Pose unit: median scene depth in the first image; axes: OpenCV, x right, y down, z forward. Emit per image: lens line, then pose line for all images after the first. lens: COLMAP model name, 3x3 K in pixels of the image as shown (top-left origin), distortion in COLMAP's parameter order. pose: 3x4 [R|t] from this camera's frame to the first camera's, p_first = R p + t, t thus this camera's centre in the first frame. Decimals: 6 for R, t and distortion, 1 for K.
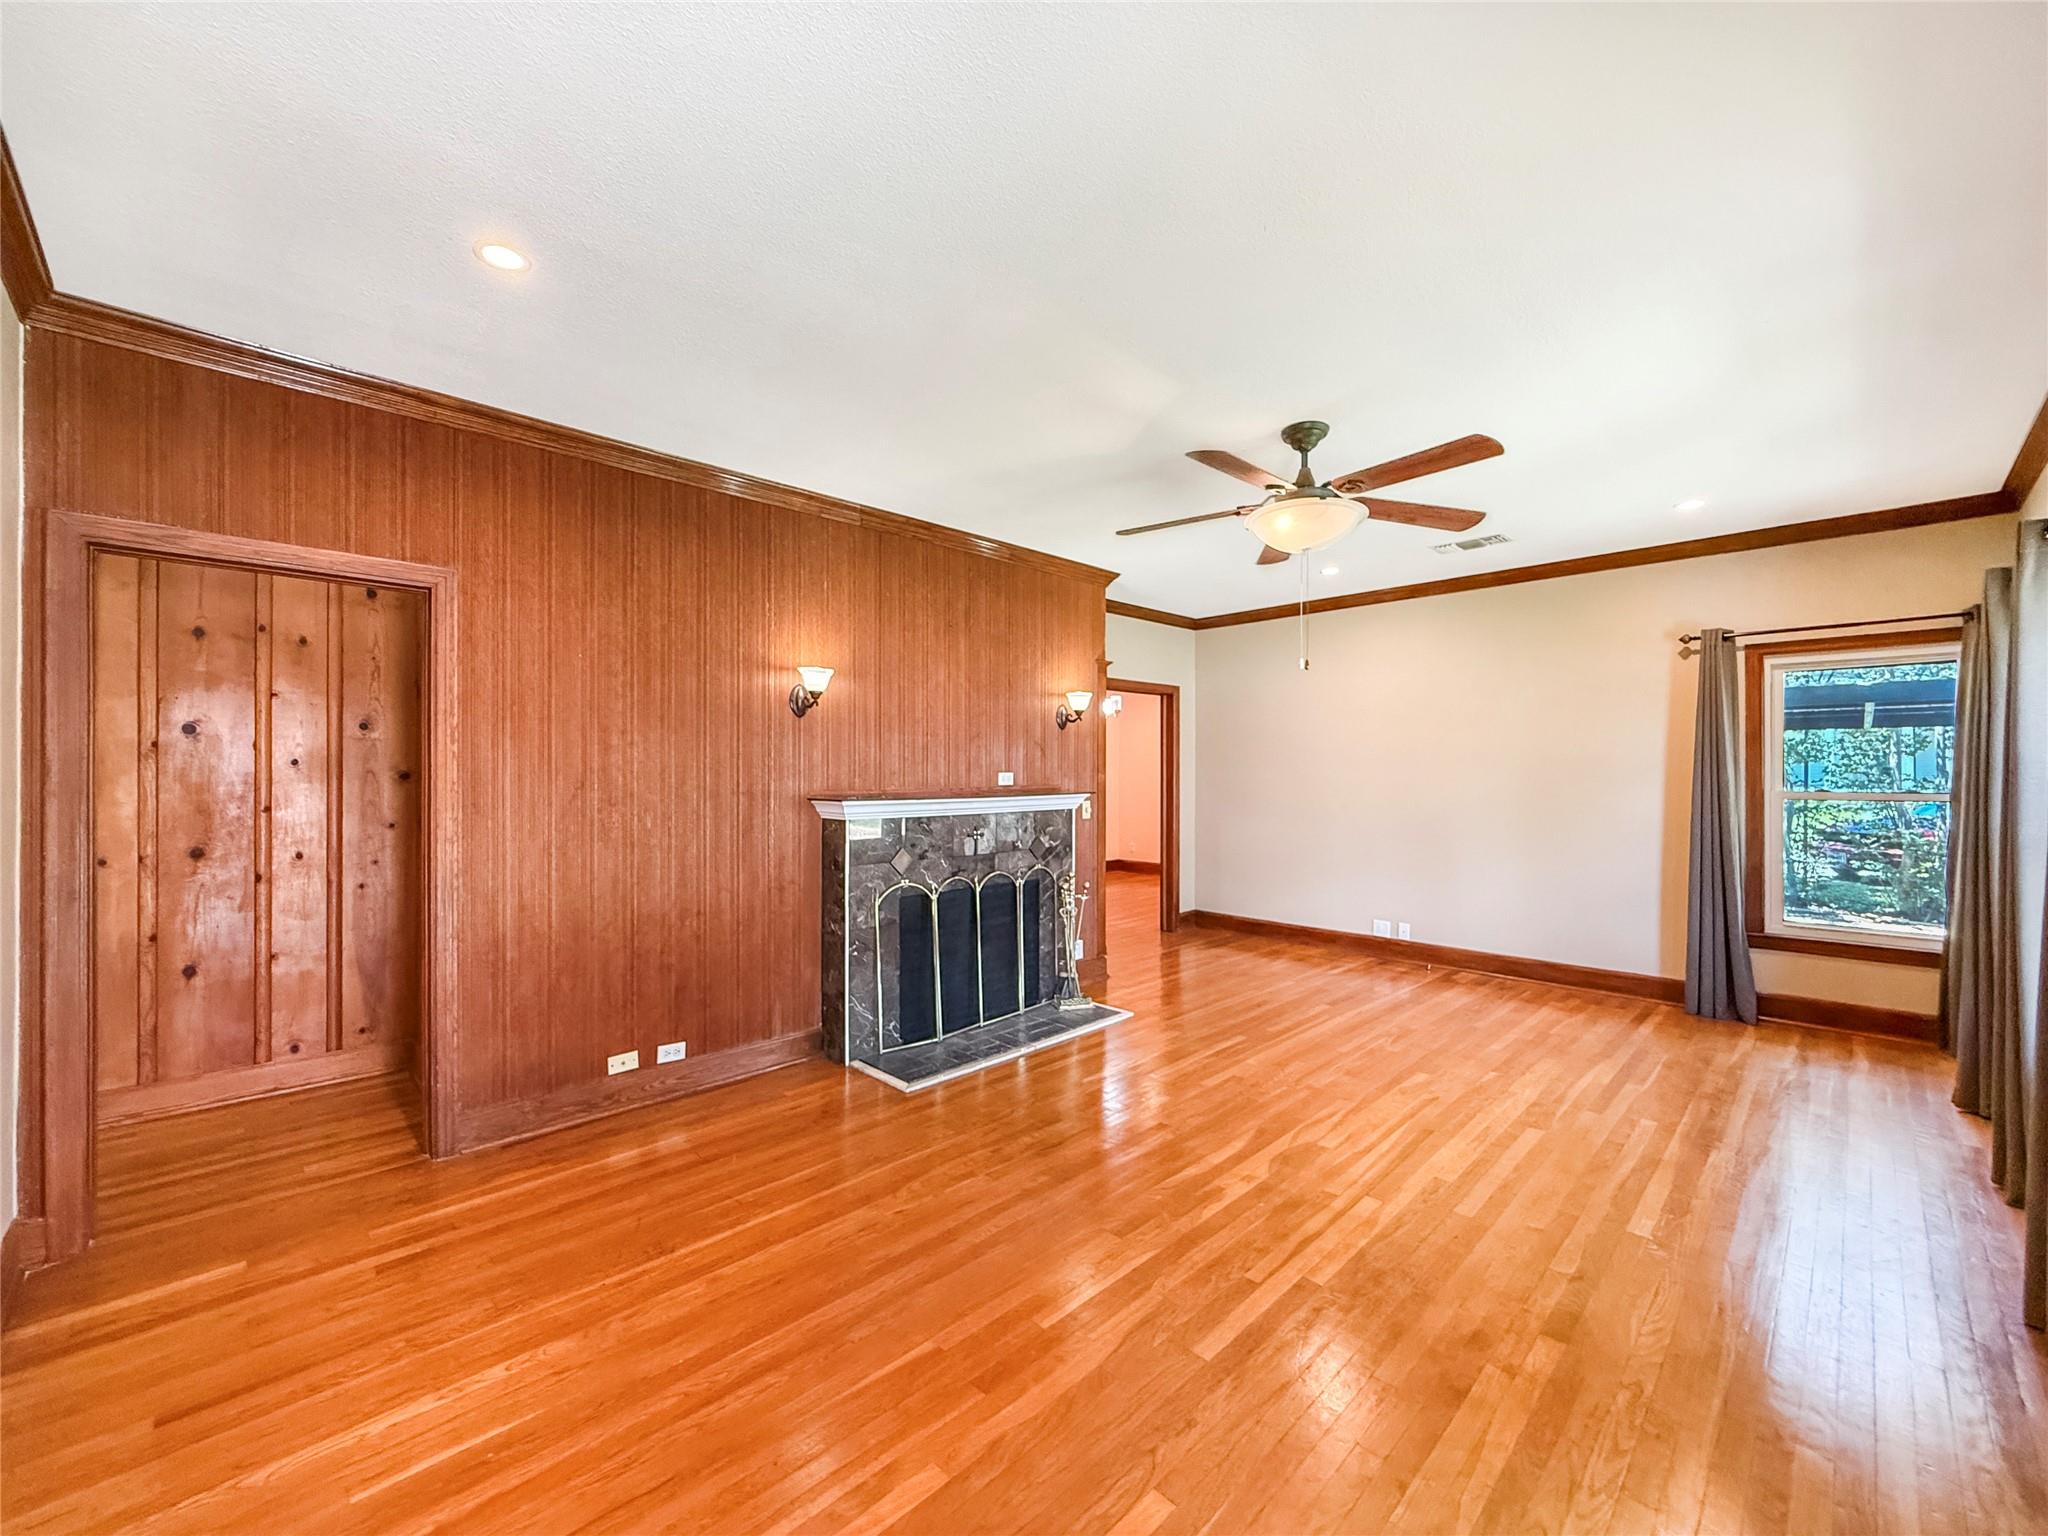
lens RADIAL K [[822.9, 0, 1024.0], [0, 822.9, 768.0], [0, 0, 1]] dist [0.003887, 0.000109]
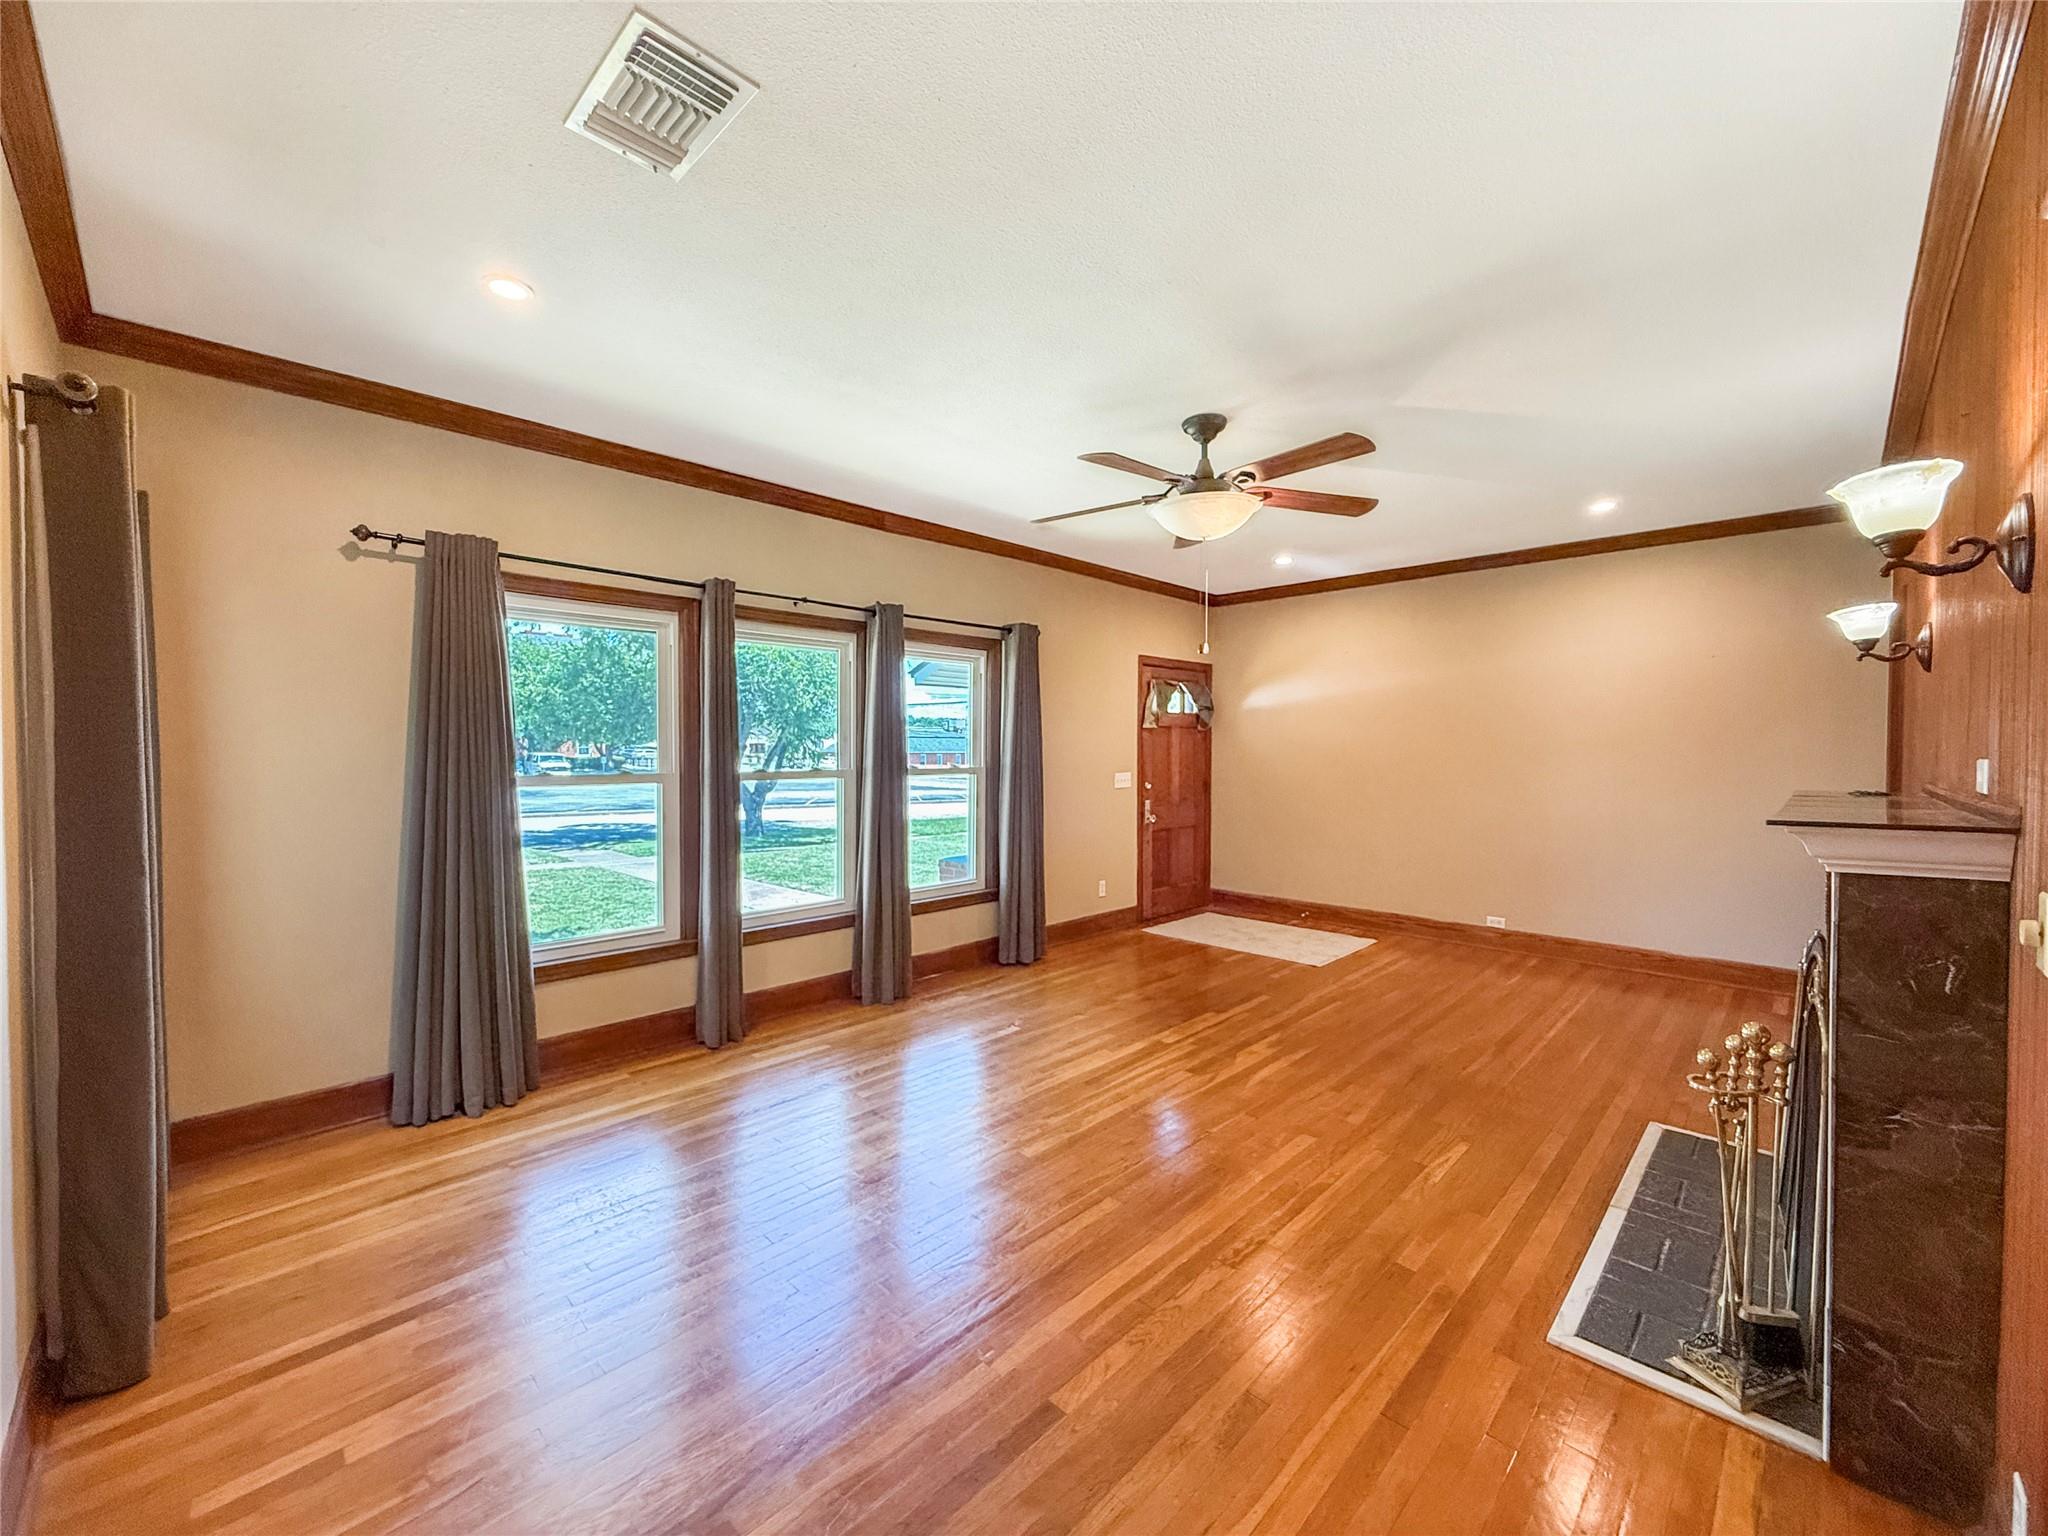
lens RADIAL K [[822.9, 0, 1024.0], [0, 822.9, 768.0], [0, 0, 1]] dist [0.003887, 0.000109]
pose [[-0.999856, -0.001485, -0.016900, 0.441210], [-0.001896, 0.999703, 0.024307, 0.000289], [0.016859, 0.024336, -0.999562, 1.541258]]
